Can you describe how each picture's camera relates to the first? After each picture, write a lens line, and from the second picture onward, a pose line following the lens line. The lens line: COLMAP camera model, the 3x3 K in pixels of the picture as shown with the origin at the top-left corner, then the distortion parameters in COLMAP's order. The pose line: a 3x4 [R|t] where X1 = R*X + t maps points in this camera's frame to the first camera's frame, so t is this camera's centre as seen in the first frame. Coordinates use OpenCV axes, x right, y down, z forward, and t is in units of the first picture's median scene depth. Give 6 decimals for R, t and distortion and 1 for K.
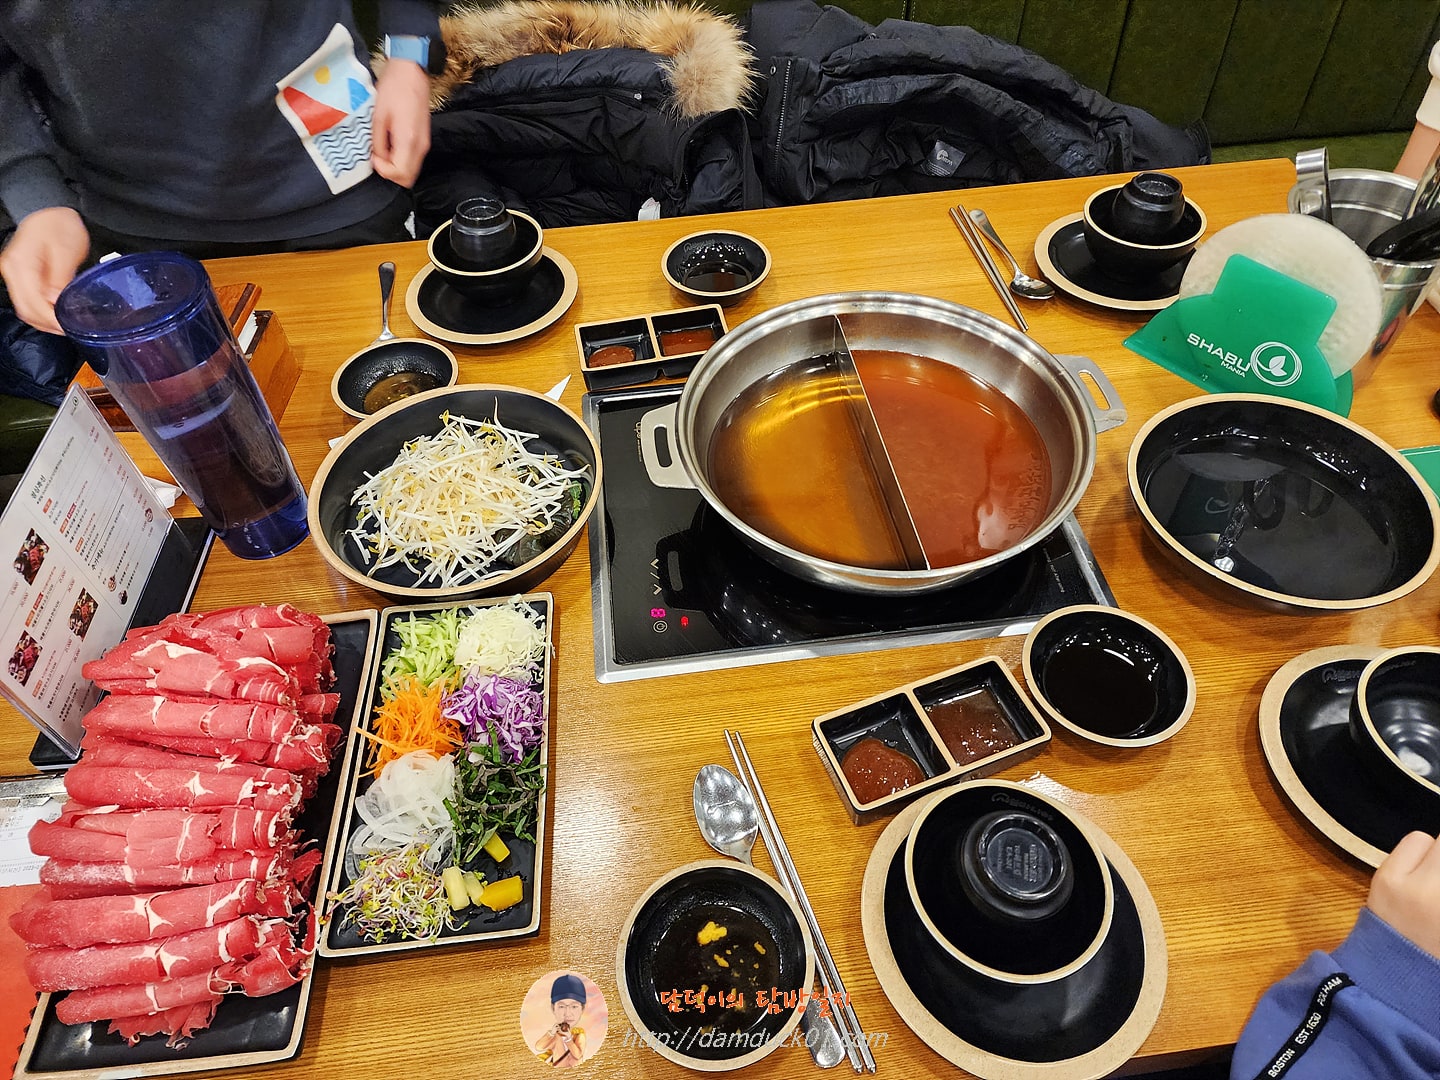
lens RADIAL K [[972.4, 0, 720.0], [0, 972.4, 540.0], [0, 0, 1]] dist [0.096487, -0.097889]
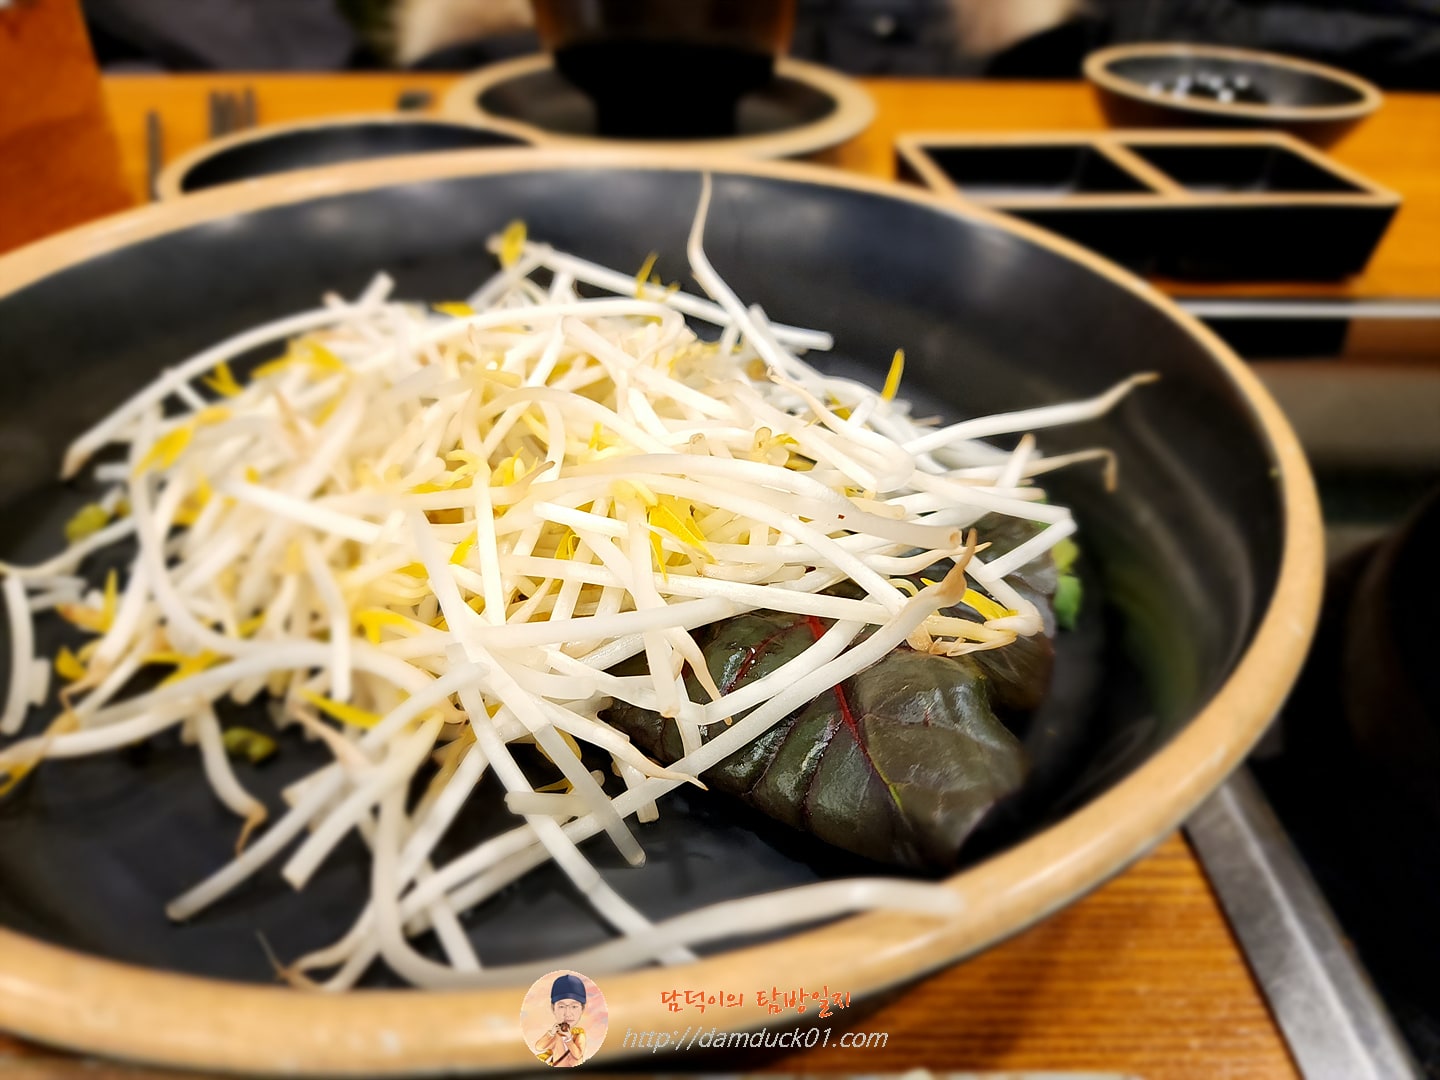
lens RADIAL K [[972.4, 0, 720.0], [0, 972.4, 540.0], [0, 0, 1]] dist [0.096487, -0.097889]
pose [[0.994408, 0.101567, -0.028937, -0.226009], [-0.105518, 0.966877, -0.232412, 0.018851], [0.004373, 0.234165, 0.972187, 0.825231]]
